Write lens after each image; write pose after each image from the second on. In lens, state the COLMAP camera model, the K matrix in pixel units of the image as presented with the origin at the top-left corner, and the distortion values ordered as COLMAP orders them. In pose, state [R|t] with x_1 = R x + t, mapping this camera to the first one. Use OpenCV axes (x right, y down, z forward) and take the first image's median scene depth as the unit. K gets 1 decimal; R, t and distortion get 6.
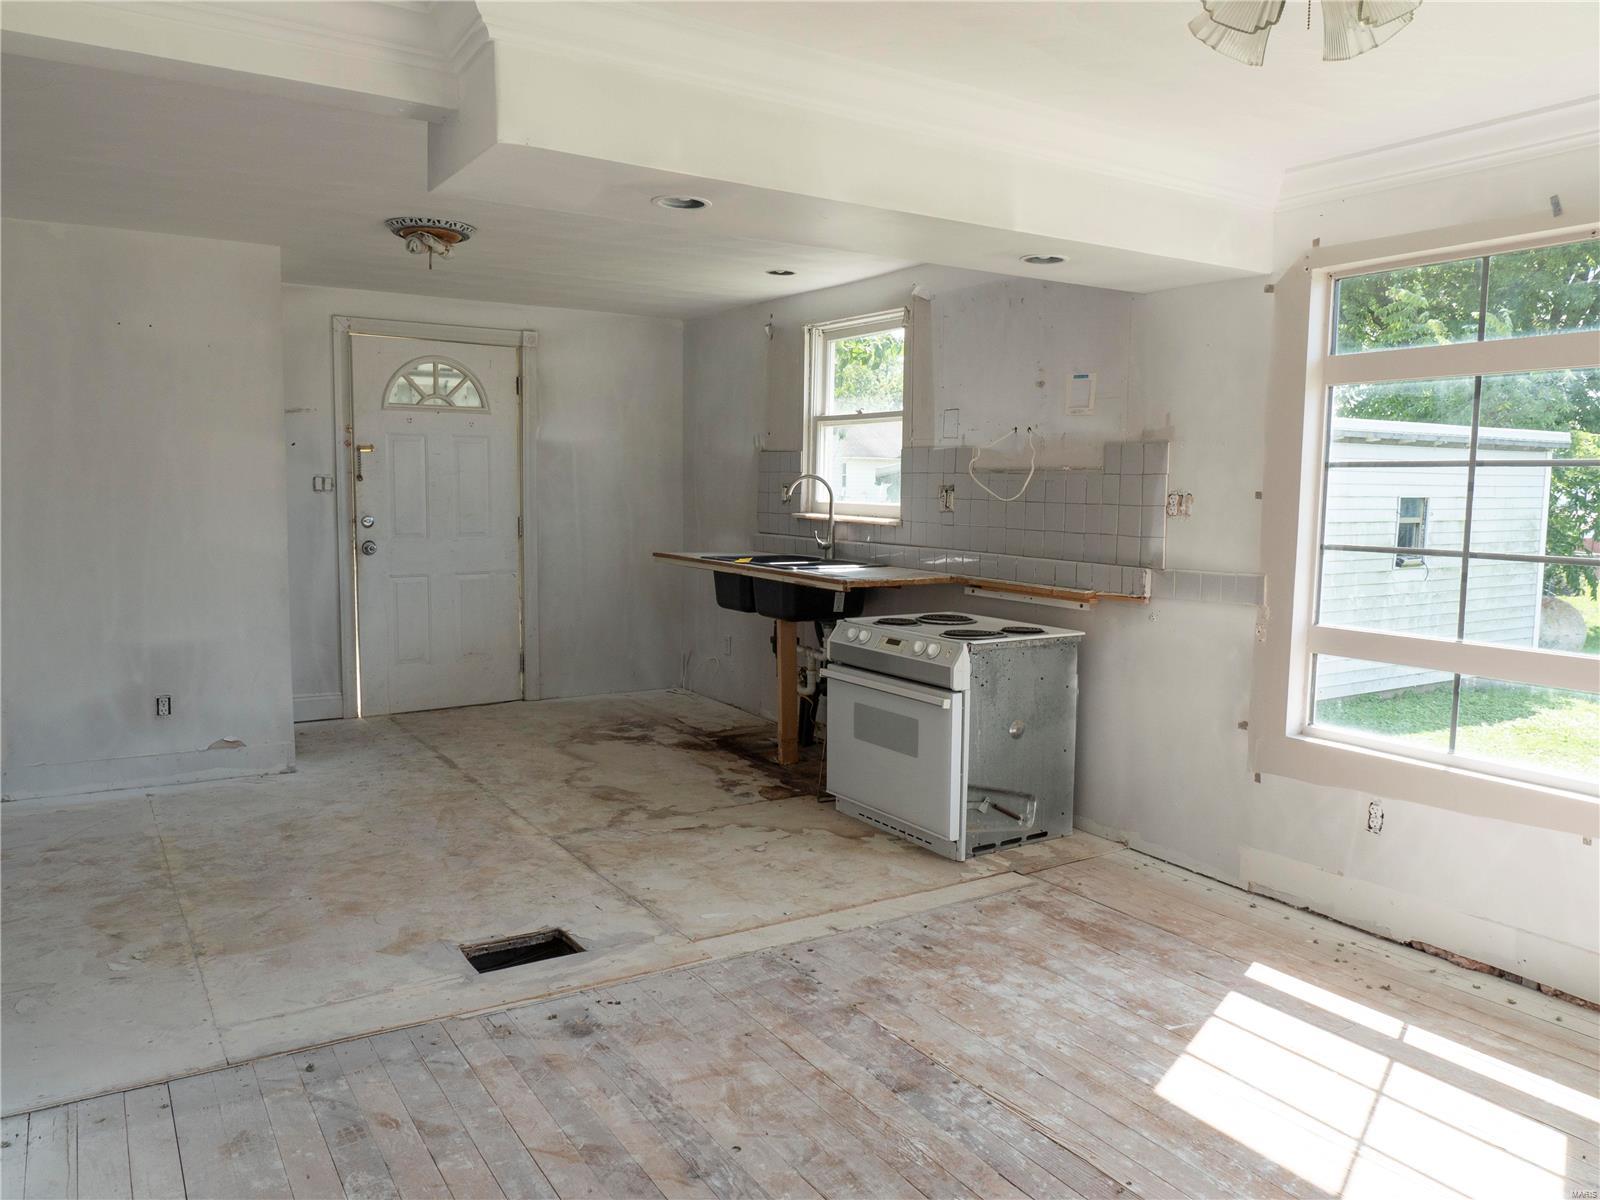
lens RADIAL K [[1157.6, 0, 799.0], [0, 1157.6, 596.4], [0, 0, 1]] dist [-0.025087, 0.011622]
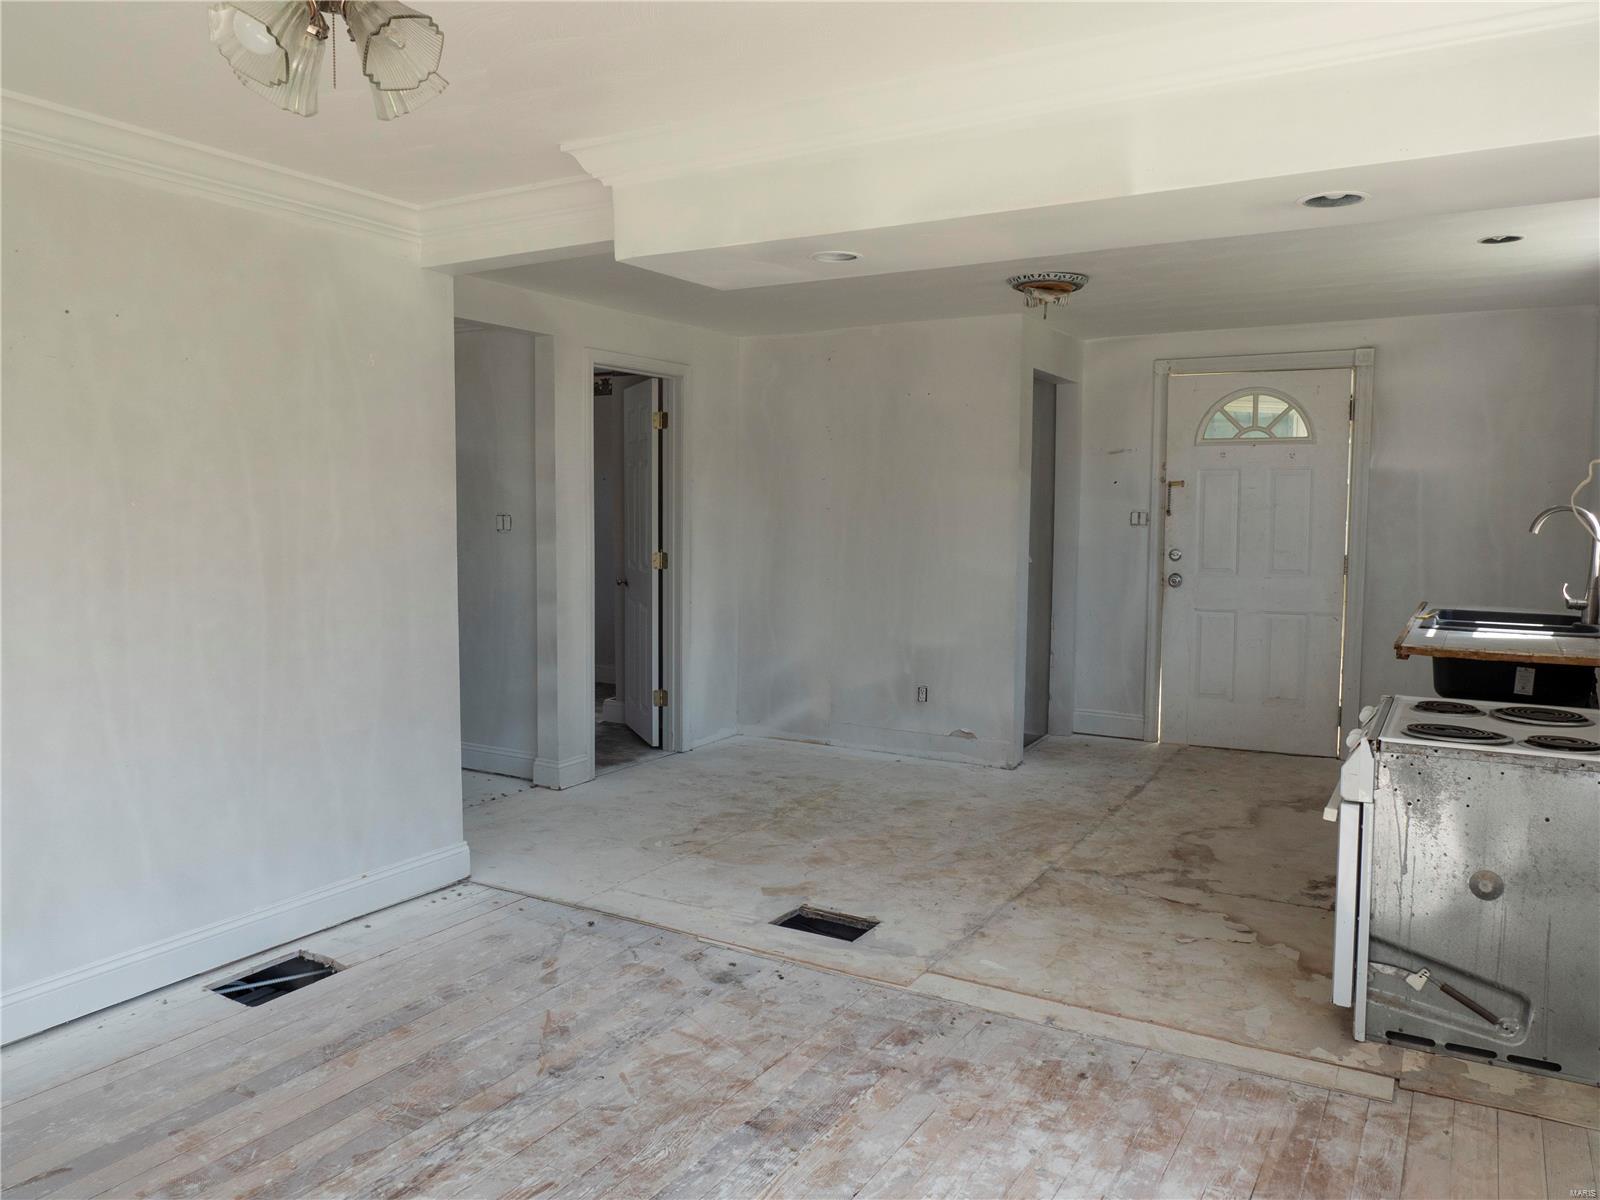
lens RADIAL K [[1157.6, 0, 788.3], [0, 1157.6, 598.1], [0, 0, 1]] dist [-0.025087, 0.011622]
pose [[0.450811, 0.058802, -0.890680, 0.645315], [-0.085466, 0.996087, 0.022503, -0.032721], [0.888518, 0.065978, 0.454073, 0.367926]]
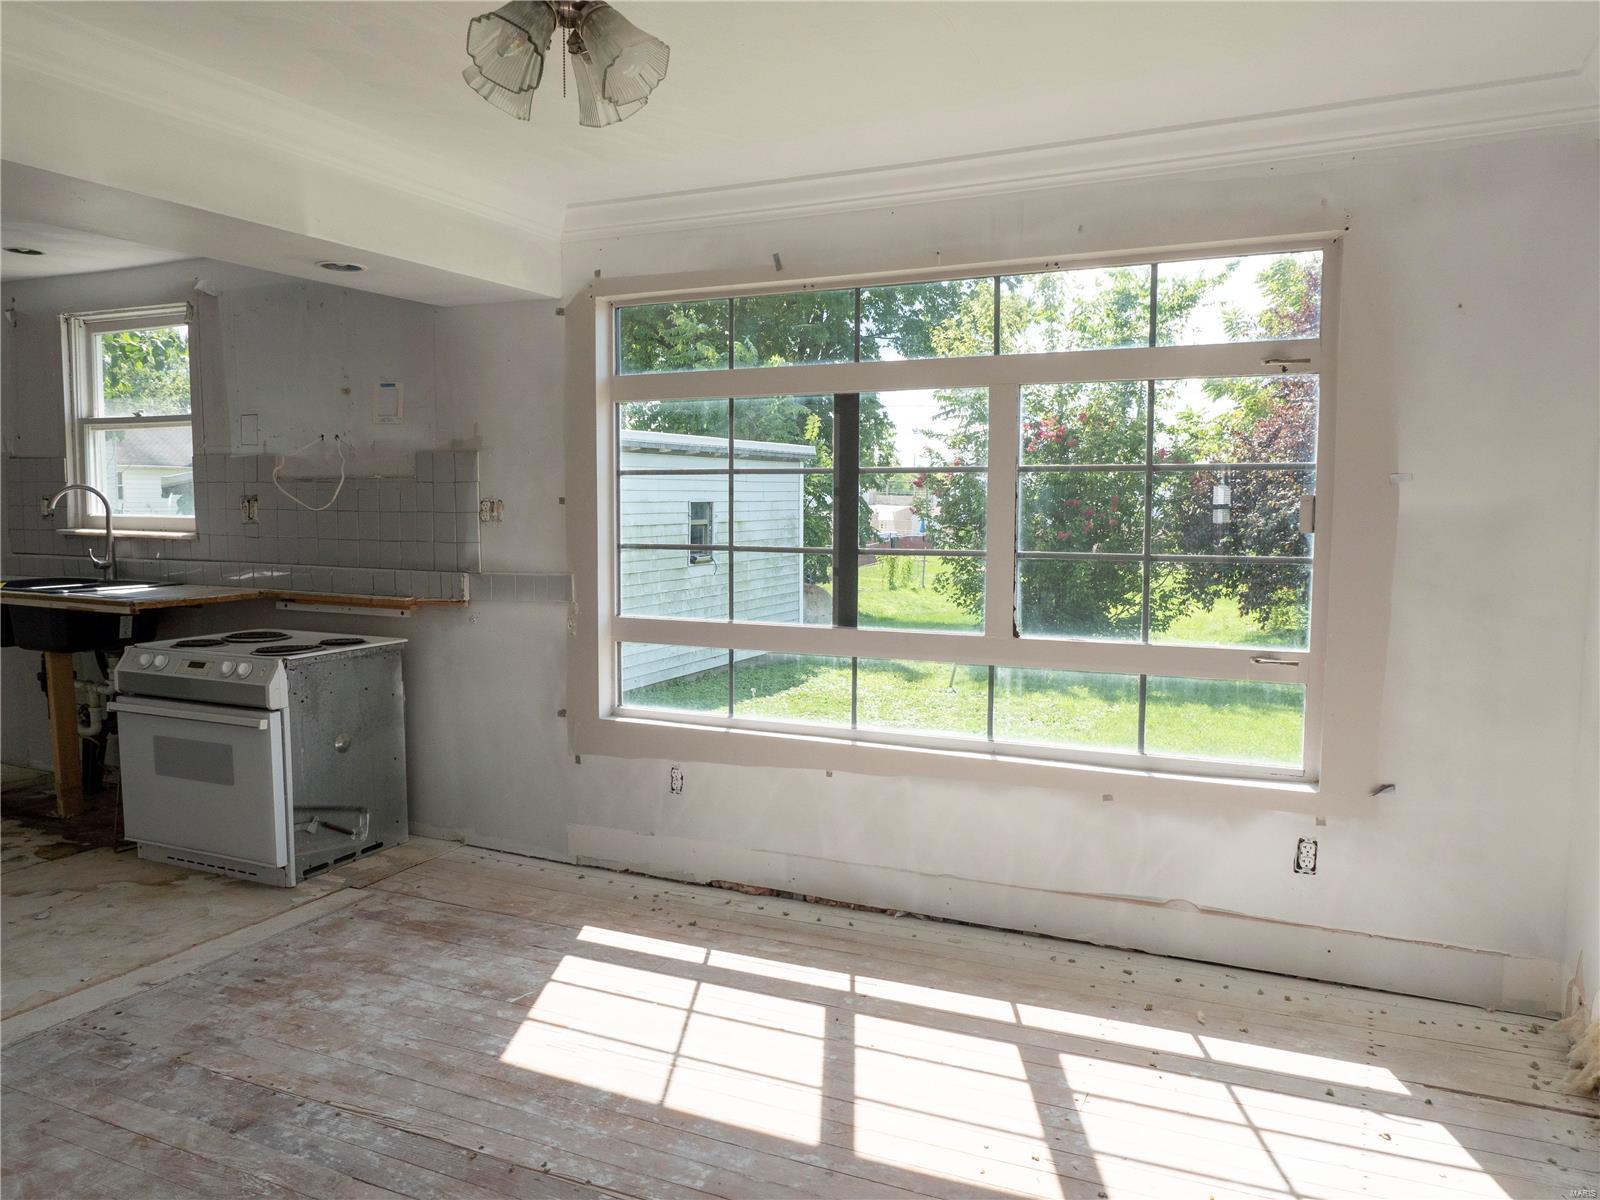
lens RADIAL K [[1157.6, 0, 801.4], [0, 1157.6, 602.3], [0, 0, 1]] dist [-0.025087, 0.011622]
pose [[0.840913, -0.058284, 0.538022, -0.004215], [0.059469, 0.998115, 0.015176, 0.004672], [-0.537892, 0.019234, 0.842794, -0.039064]]
